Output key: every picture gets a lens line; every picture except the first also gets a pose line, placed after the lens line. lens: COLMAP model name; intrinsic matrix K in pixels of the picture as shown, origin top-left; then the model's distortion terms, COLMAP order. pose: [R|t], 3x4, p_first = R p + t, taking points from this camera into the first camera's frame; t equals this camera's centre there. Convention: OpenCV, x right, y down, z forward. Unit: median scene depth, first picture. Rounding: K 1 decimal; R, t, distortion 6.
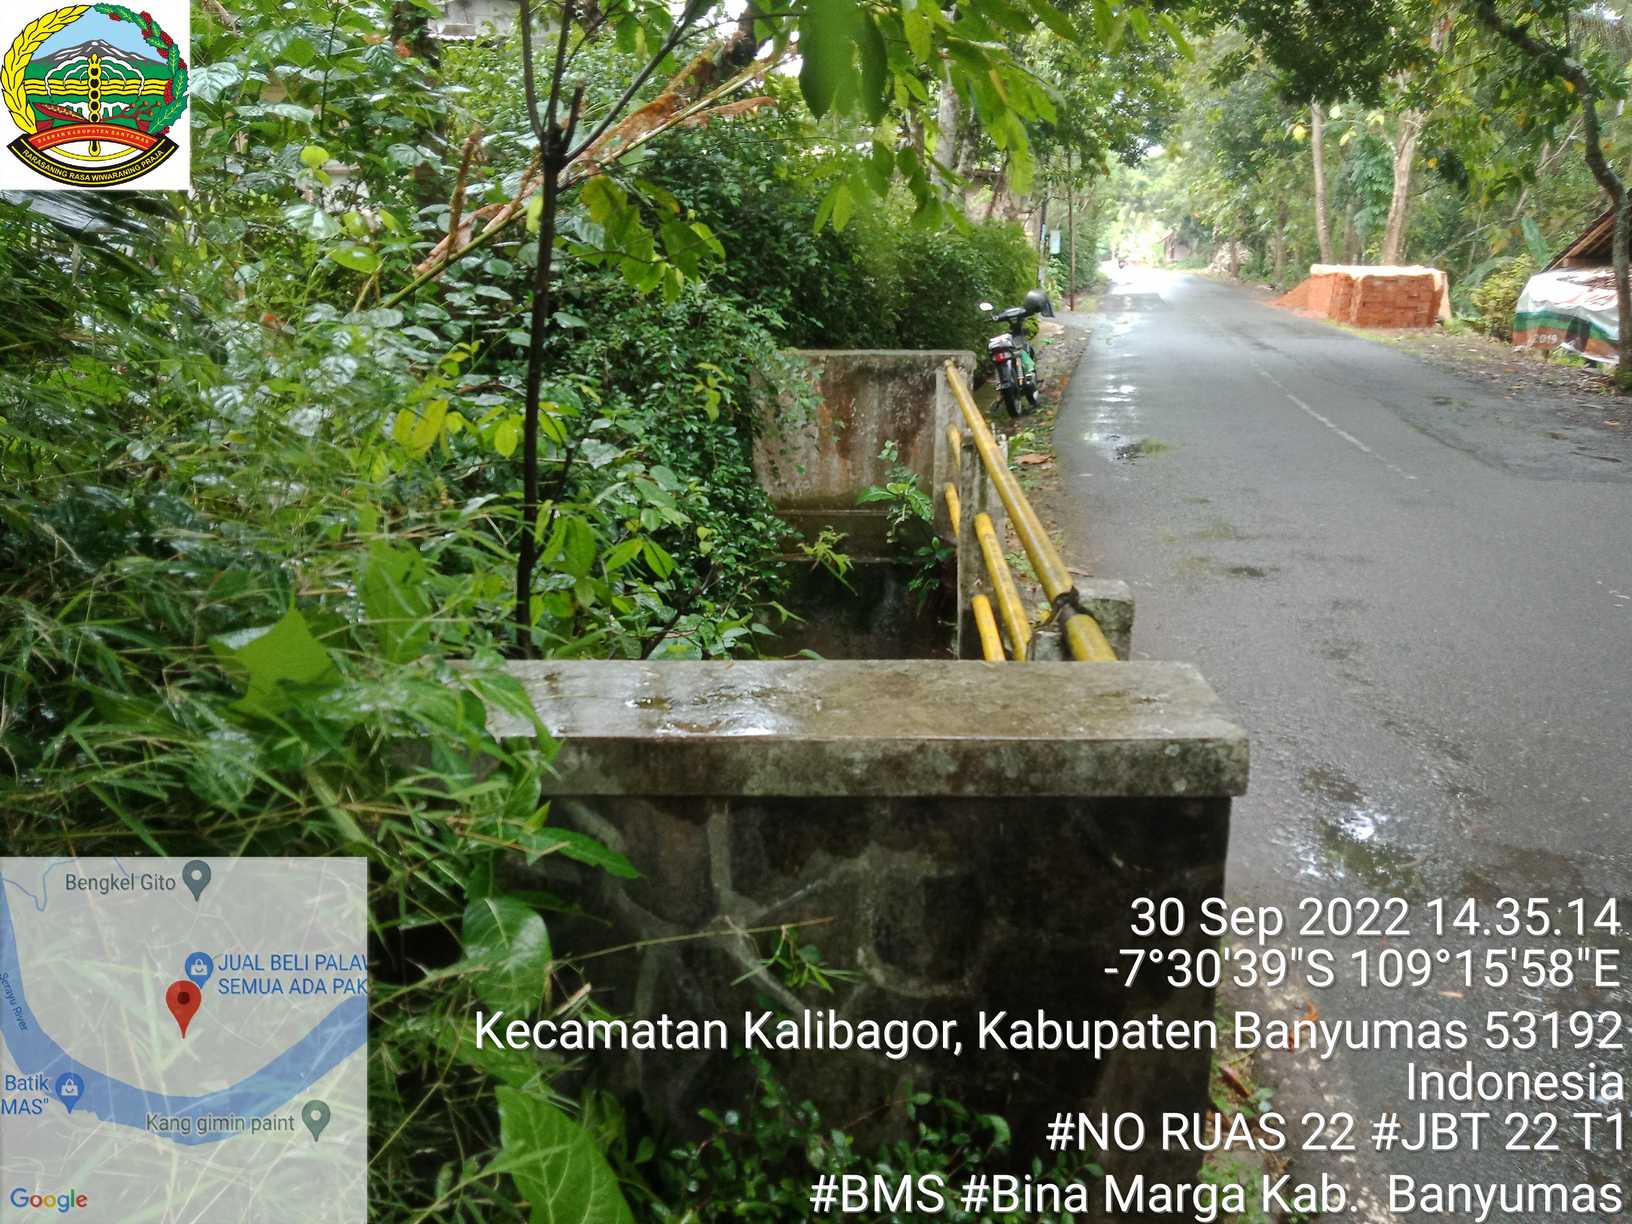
lens RADIAL K [[1683.8, 0, 816.0], [0, 1683.8, 612.0], [0, 0, 1]] dist [-0.010350, -0.008744]
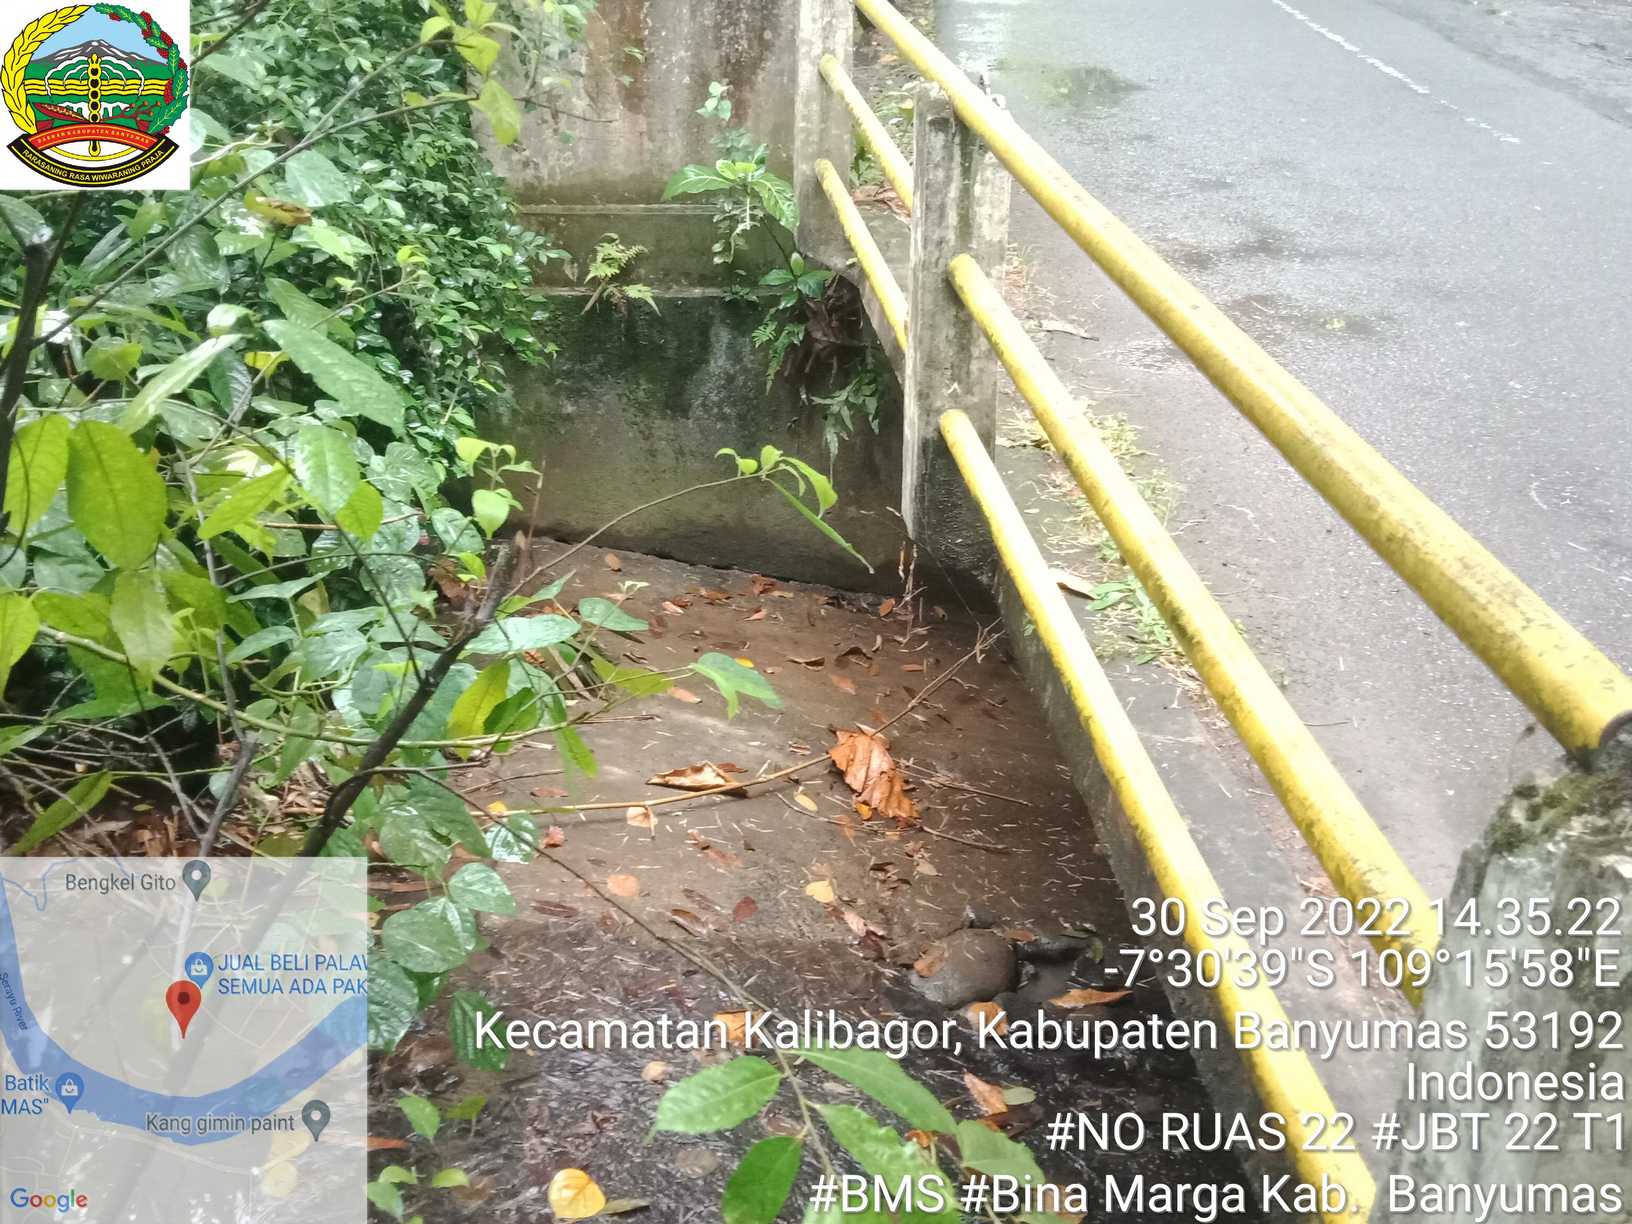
lens RADIAL K [[1683.8, 0, 816.0], [0, 1683.8, 612.0], [0, 0, 1]] dist [-0.010350, -0.008744]
pose [[0.979926, -0.057962, 0.190751, -0.041939], [0.010770, 0.970798, 0.239657, -0.063806], [-0.199072, -0.232791, 0.951934, 0.412161]]
